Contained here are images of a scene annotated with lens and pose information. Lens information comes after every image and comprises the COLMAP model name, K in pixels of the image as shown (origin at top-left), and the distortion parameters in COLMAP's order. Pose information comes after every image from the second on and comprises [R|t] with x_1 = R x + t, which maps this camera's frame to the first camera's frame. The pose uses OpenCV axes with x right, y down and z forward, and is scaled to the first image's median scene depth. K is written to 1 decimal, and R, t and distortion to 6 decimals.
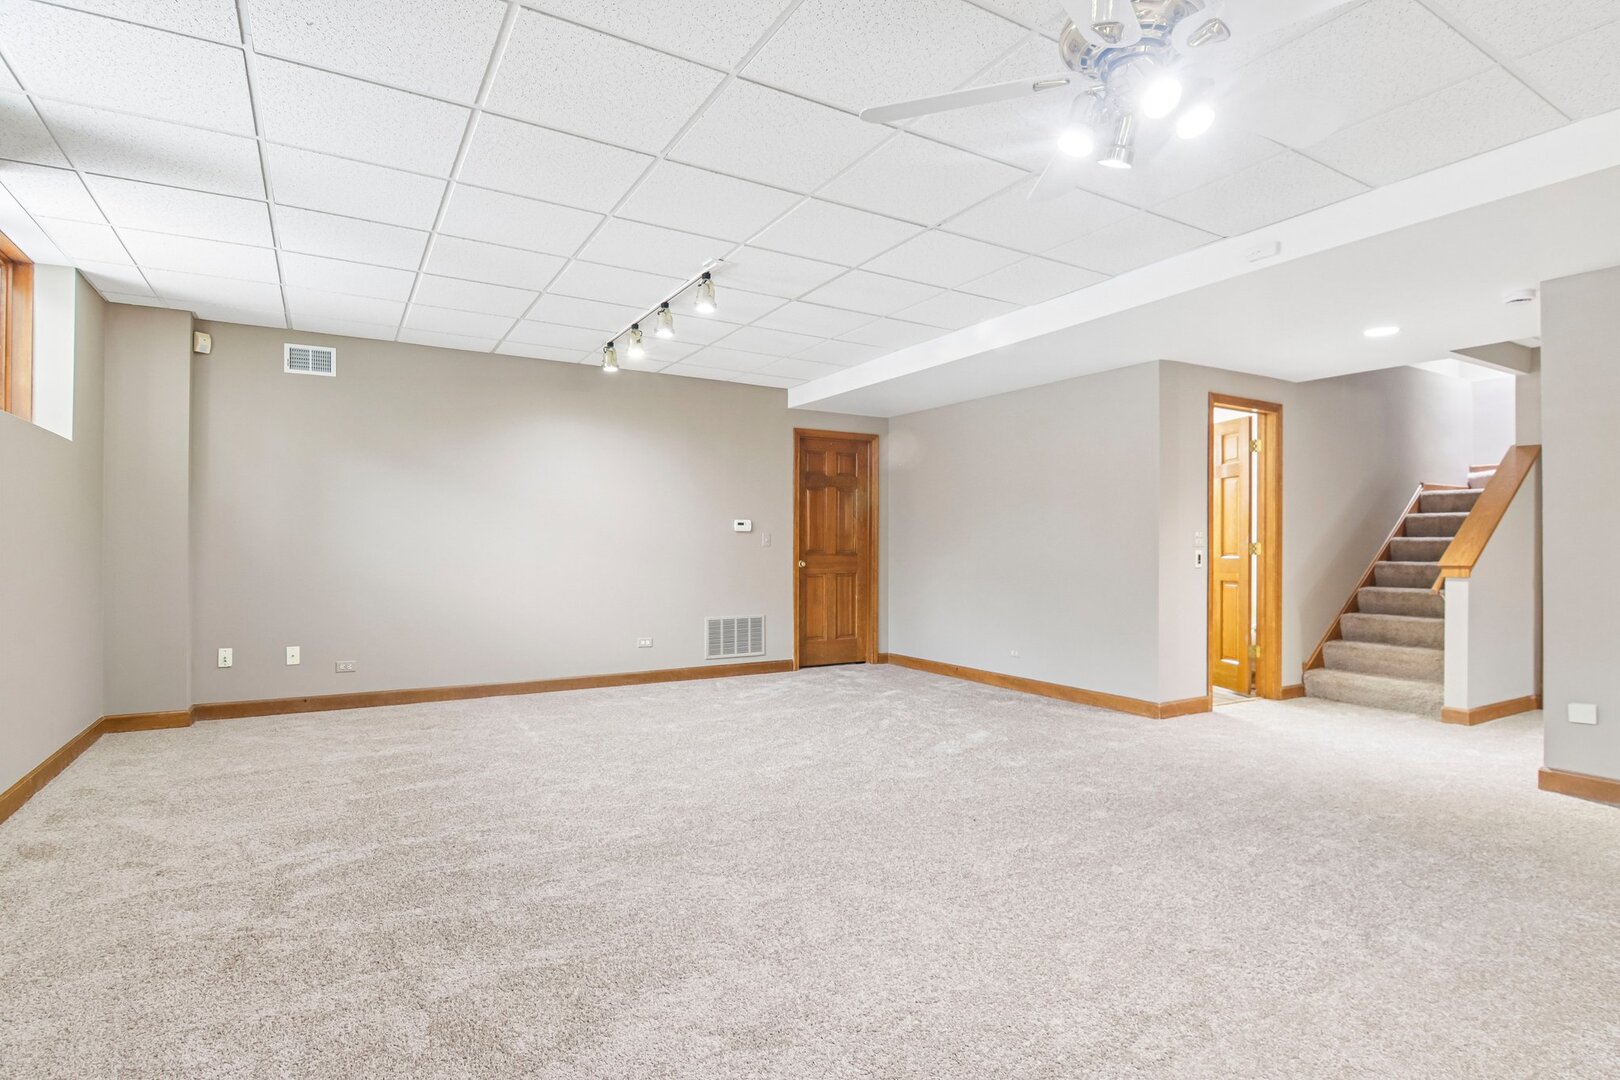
lens RADIAL K [[826.1, 0, 823.6], [0, 826.1, 540.5], [0, 0, 1]] dist [-0.005499, -0.006337]
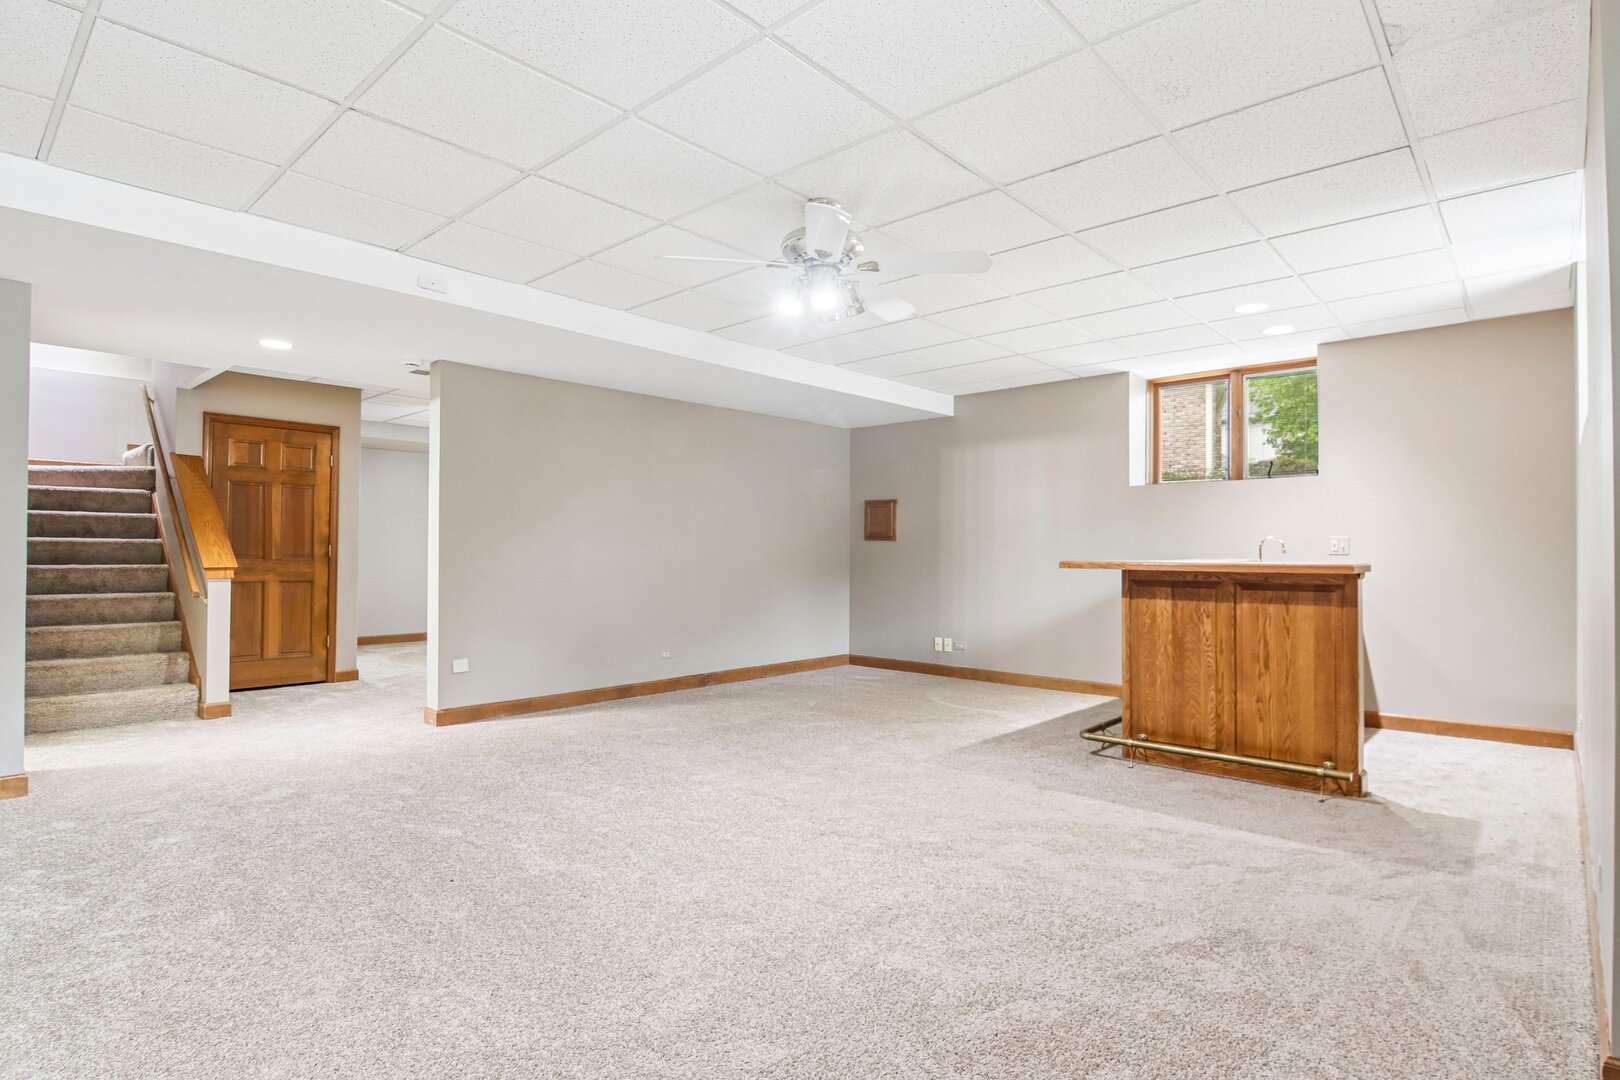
lens RADIAL K [[826.1, 0, 808.8], [0, 826.1, 551.3], [0, 0, 1]] dist [-0.005499, -0.006337]
pose [[-0.287920, -0.007413, 0.957626, -0.386161], [-0.014065, 0.999895, 0.003511, -0.003575], [-0.957551, -0.012458, -0.287994, 0.488582]]
